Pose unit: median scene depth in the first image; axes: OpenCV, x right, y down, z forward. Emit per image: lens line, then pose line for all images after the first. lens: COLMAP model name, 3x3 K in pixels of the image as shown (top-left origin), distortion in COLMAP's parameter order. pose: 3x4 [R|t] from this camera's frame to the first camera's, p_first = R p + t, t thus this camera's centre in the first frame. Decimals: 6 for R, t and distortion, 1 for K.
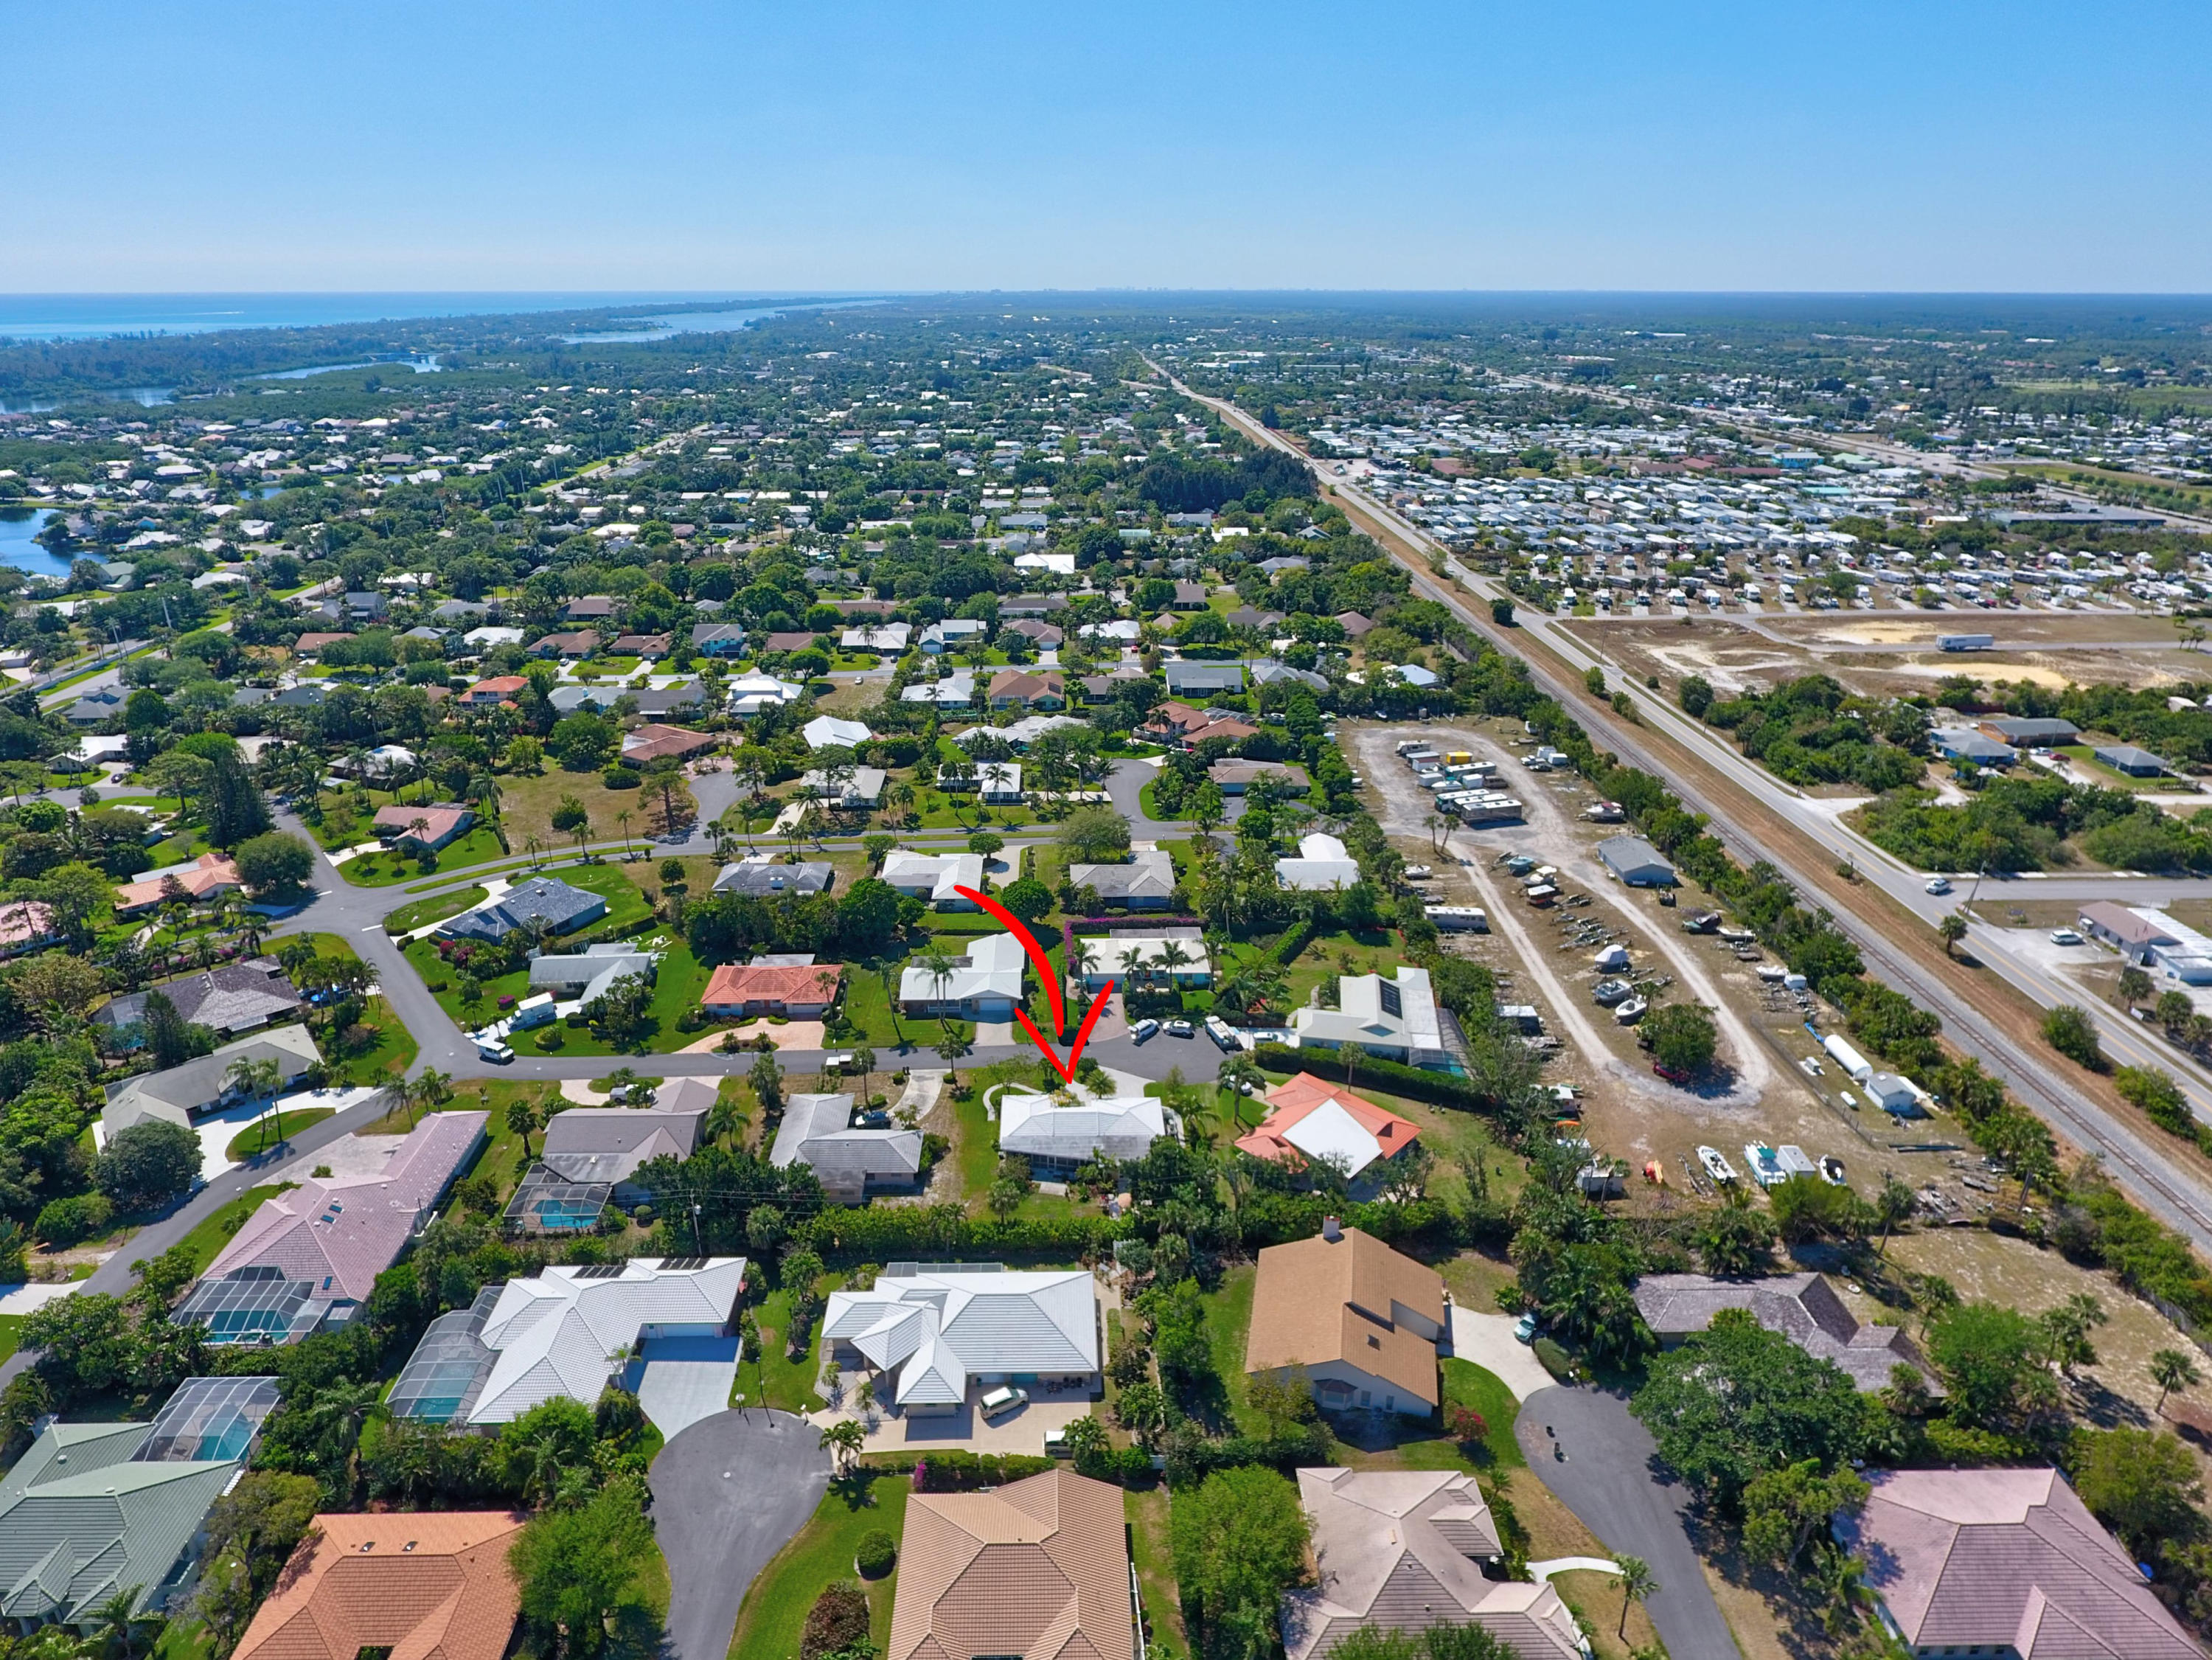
lens RADIAL K [[1298.7, 0, 1073.7], [0, 1298.7, 827.2], [0, 0, 1]] dist [-0.002627, 0.000723]
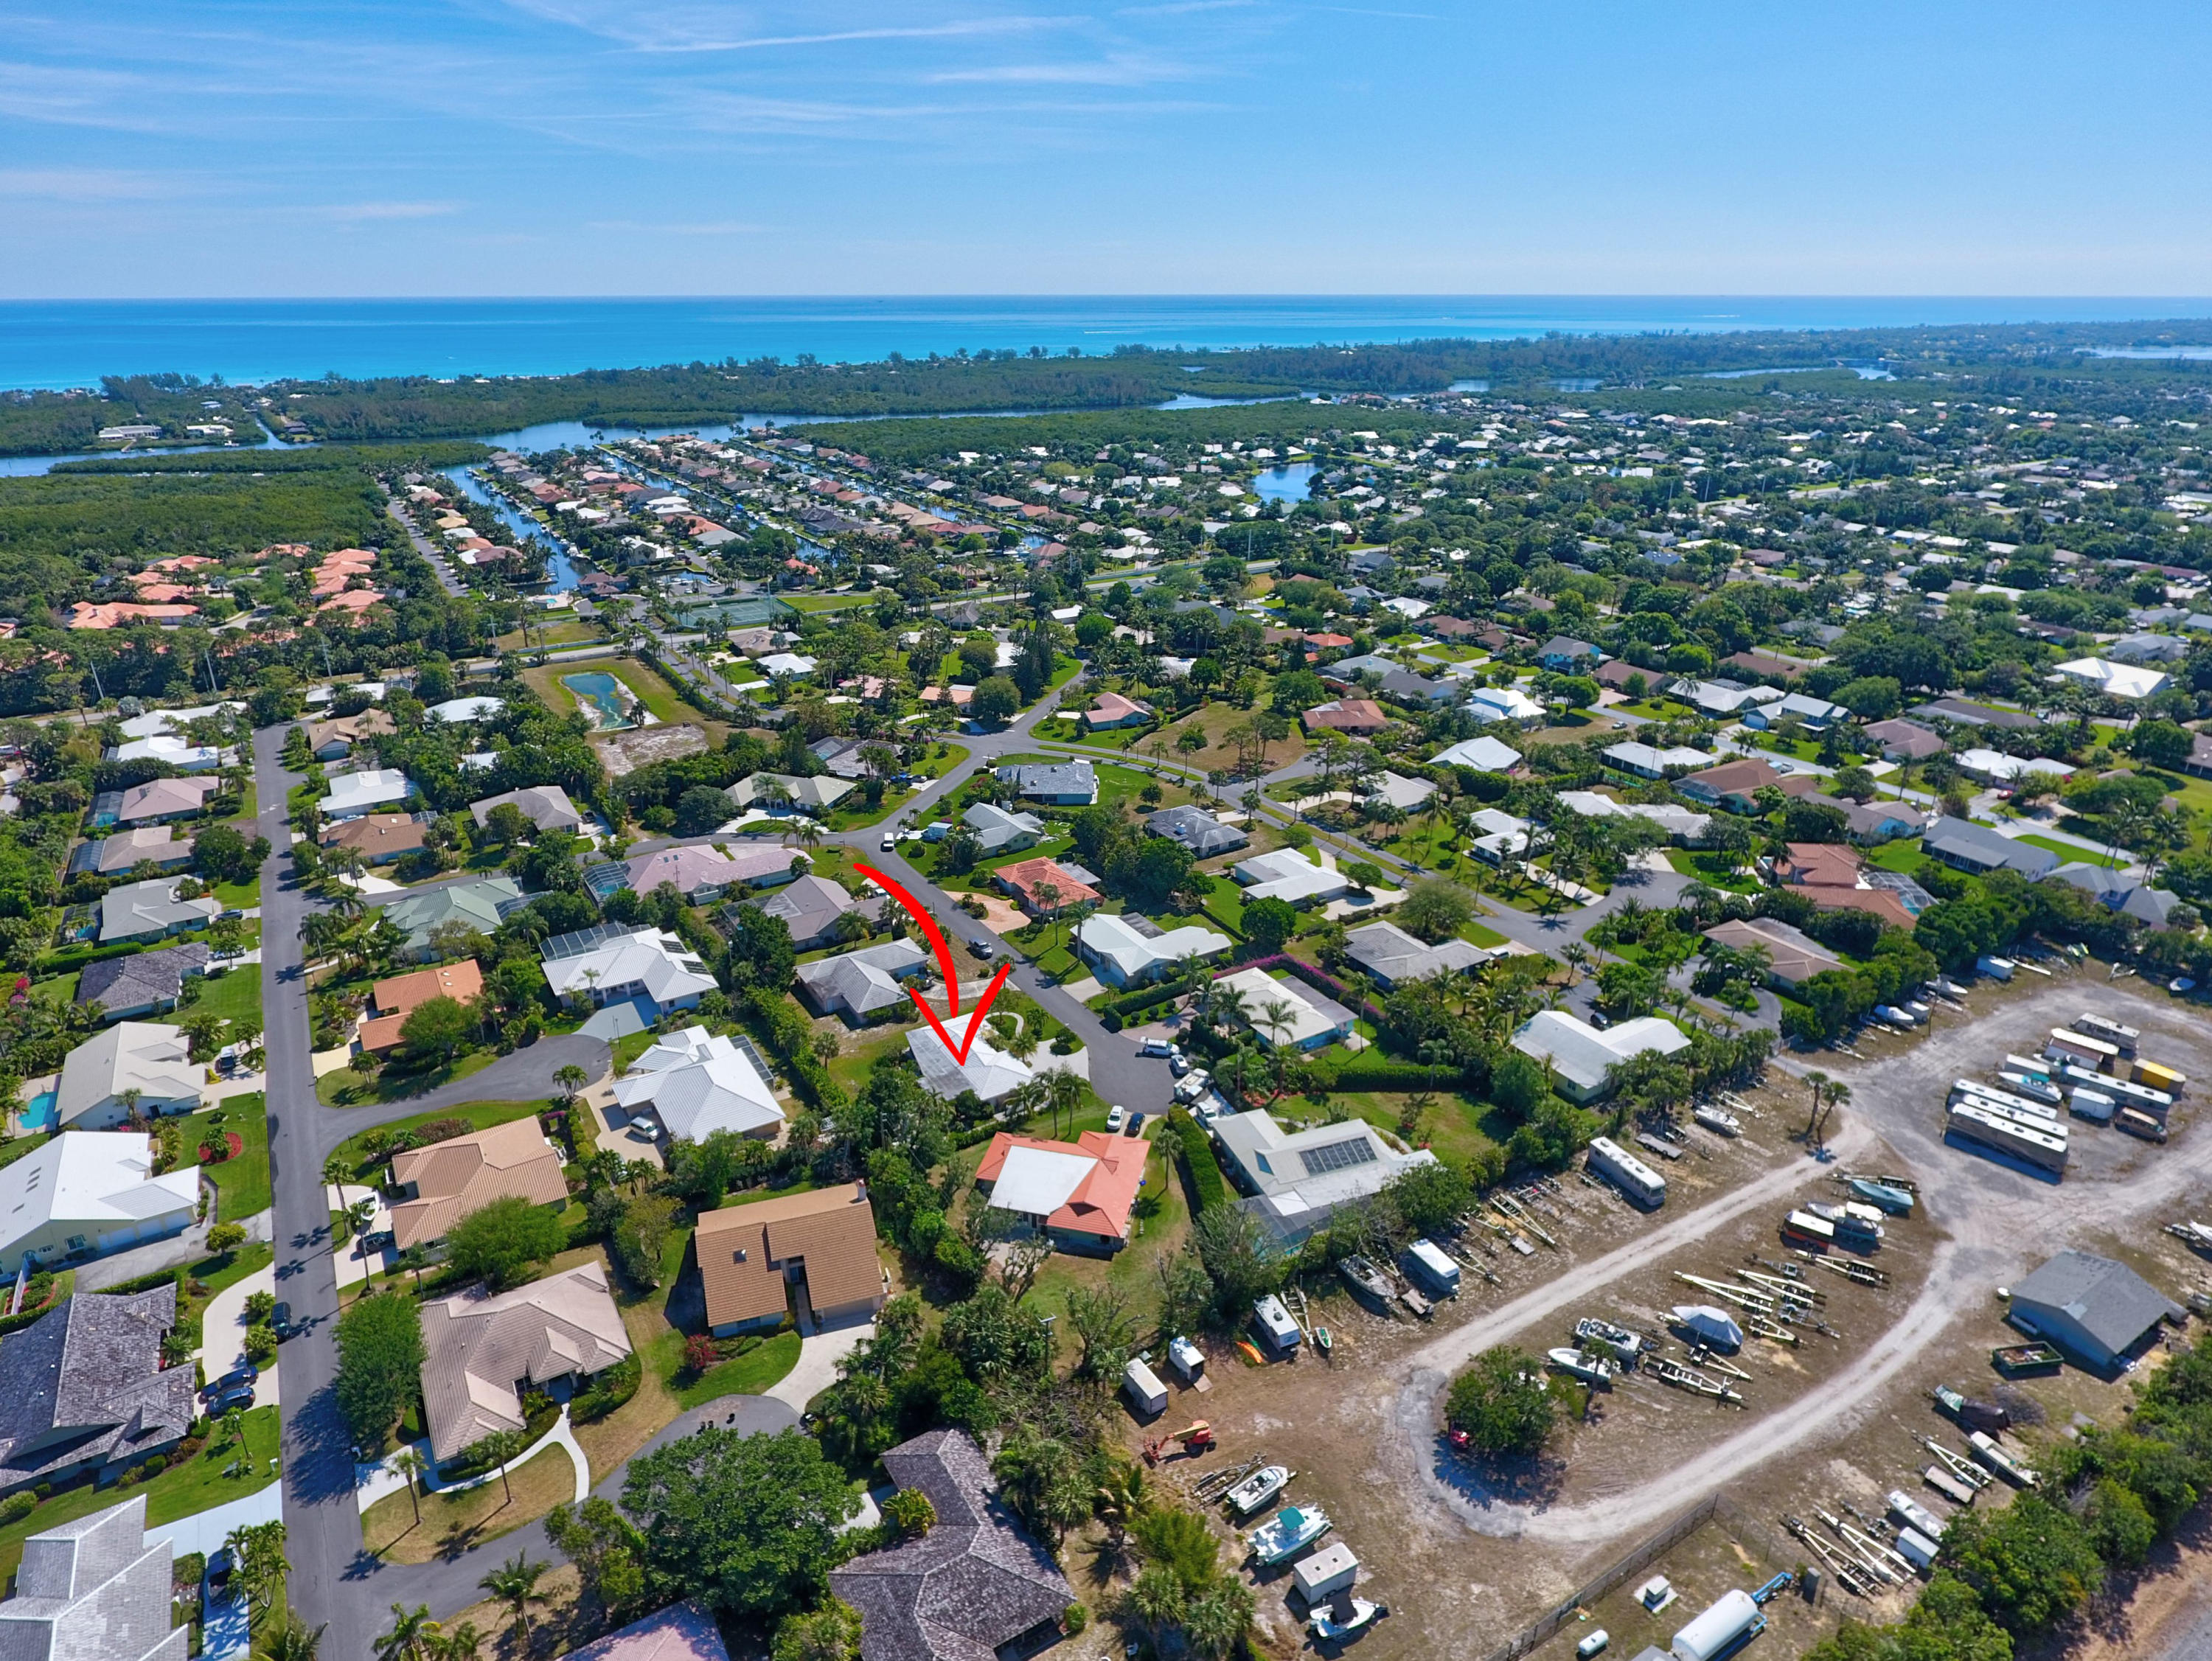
lens RADIAL K [[1303.9, 0, 1073.5], [0, 1303.9, 814.8], [0, 0, 1]] dist [-0.001791, -0.000598]
pose [[0.498848, 0.324641, -0.803591, 0.733803], [-0.334102, 0.927566, 0.167324, -0.147030], [0.799704, 0.185012, 0.571177, 0.341128]]
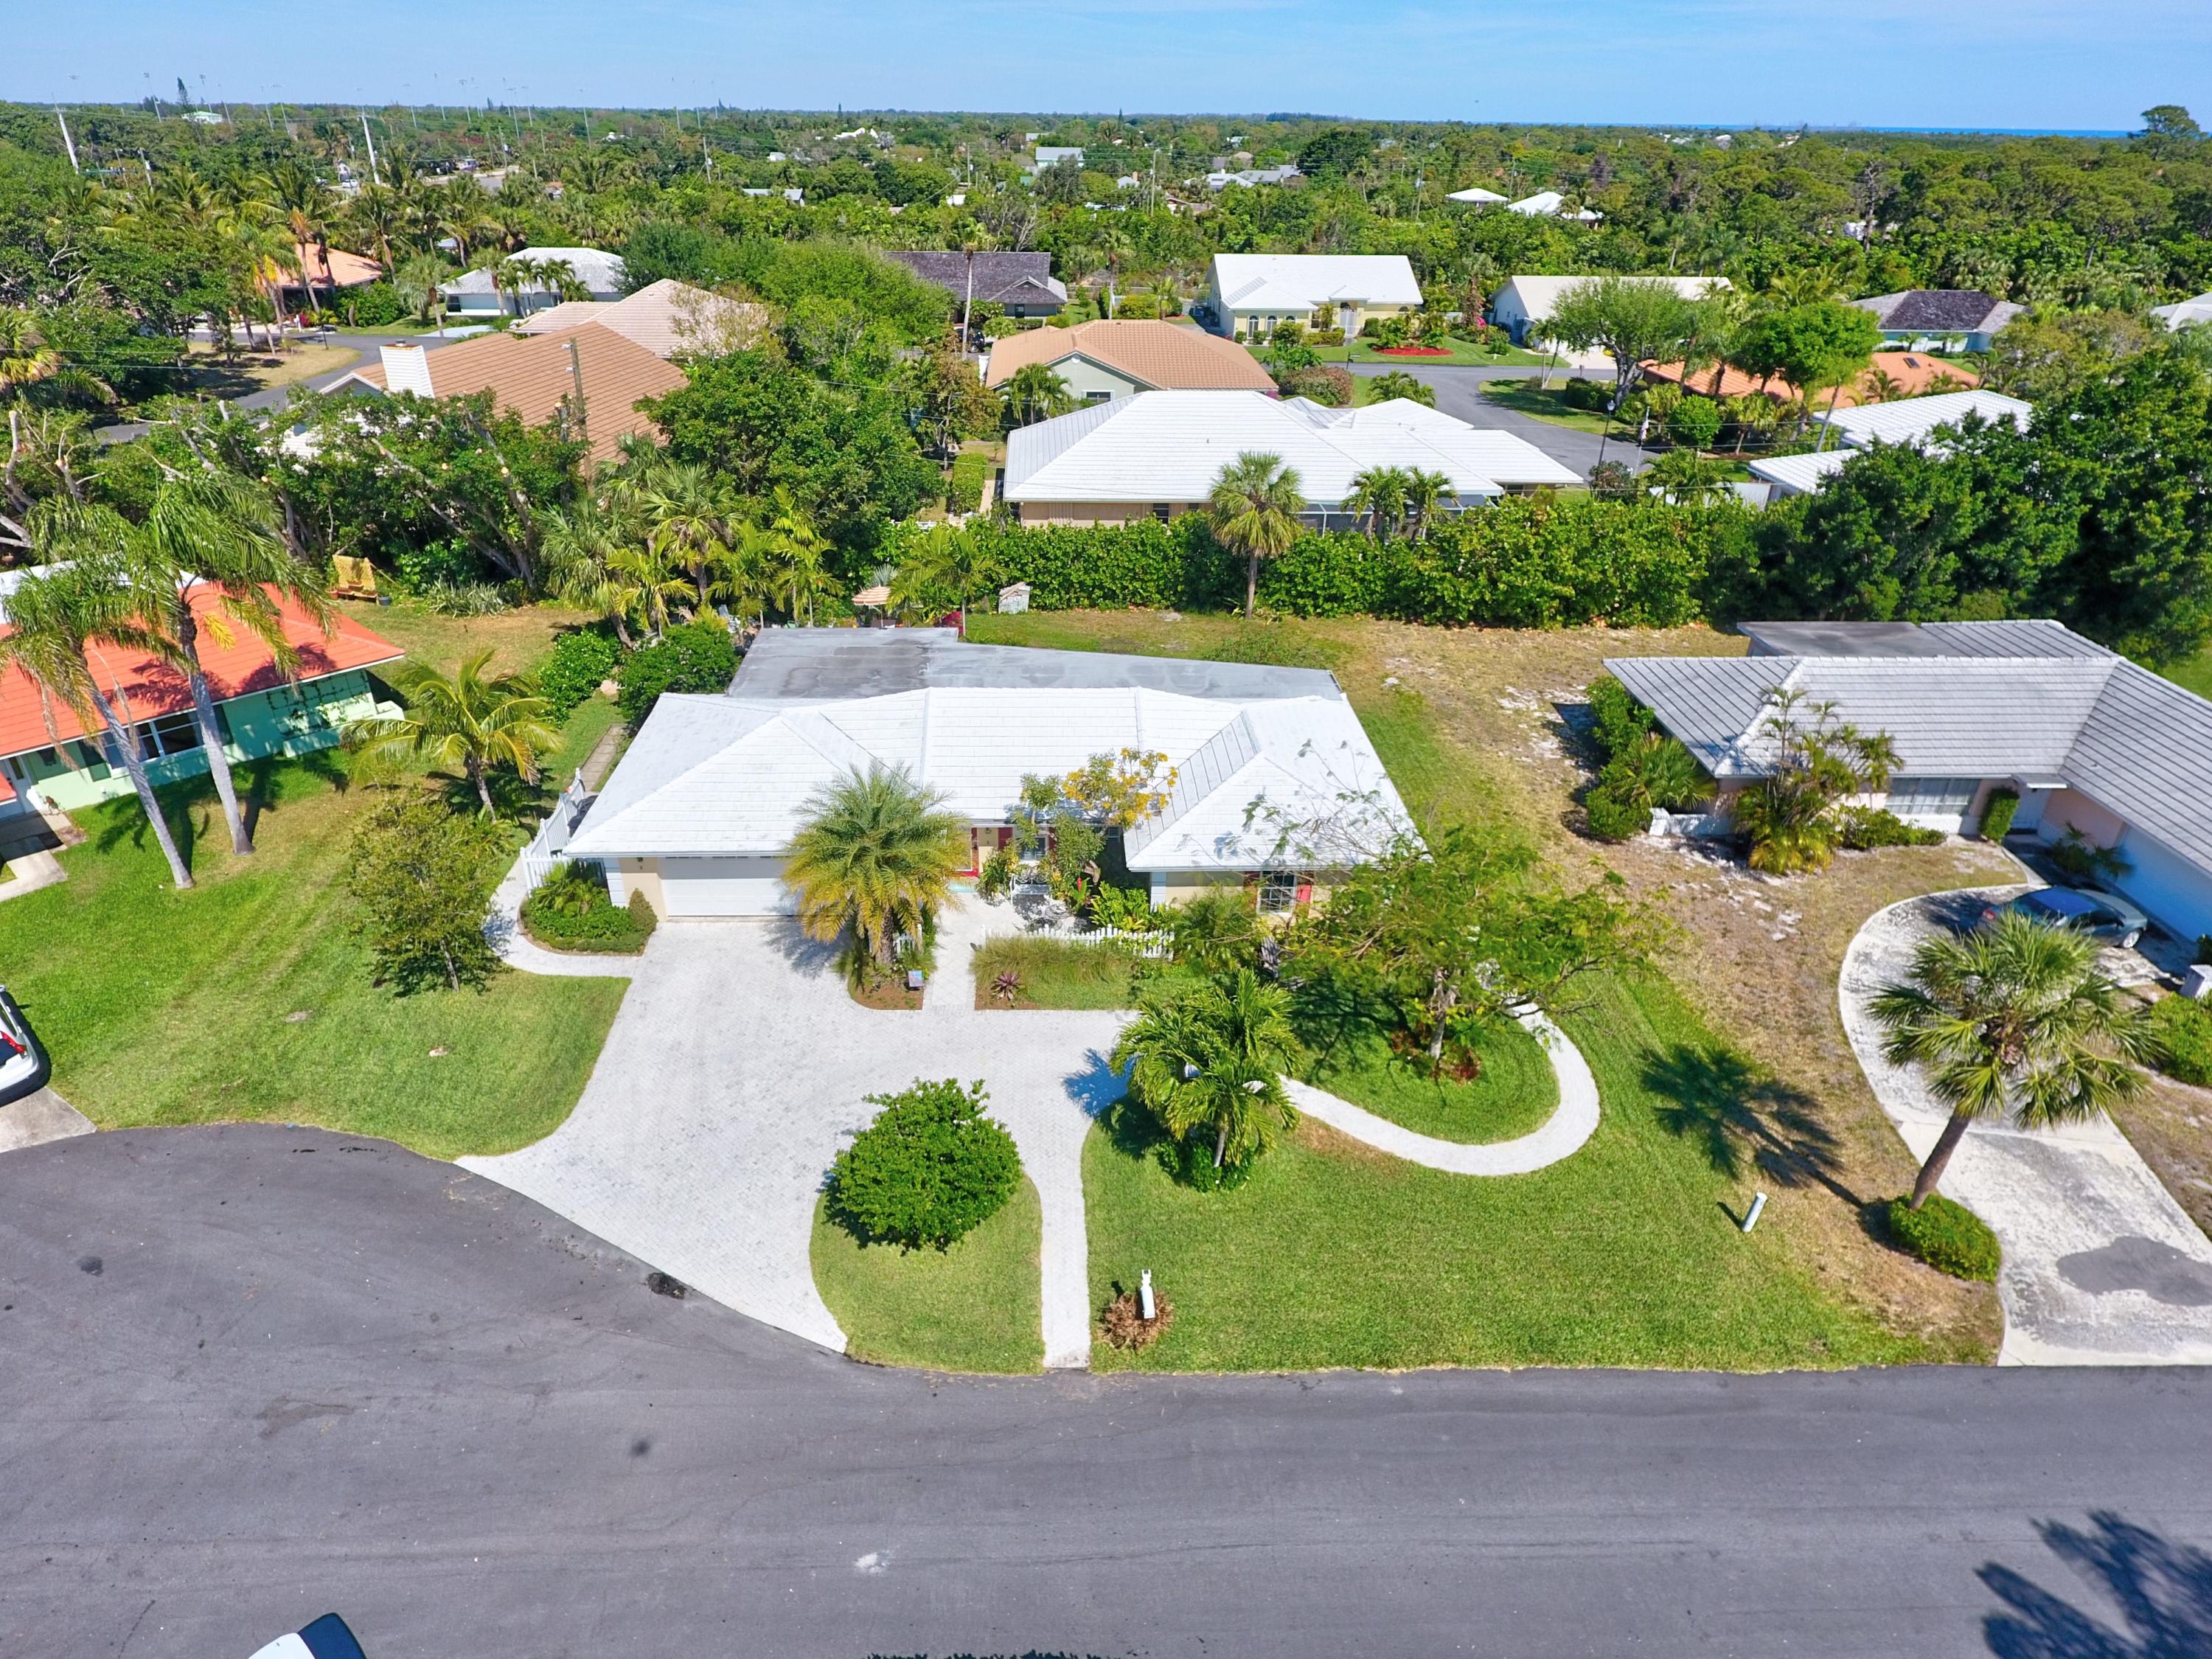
lens RADIAL K [[1298.6, 0, 1073.7], [0, 1298.6, 826.7], [0, 0, 1]] dist [-0.002627, 0.000723]
pose [[-0.999861, -0.005397, -0.015775, -0.001614], [-0.015726, 0.619654, 0.784718, 0.055829], [0.005540, 0.784857, -0.619653, 0.966534]]
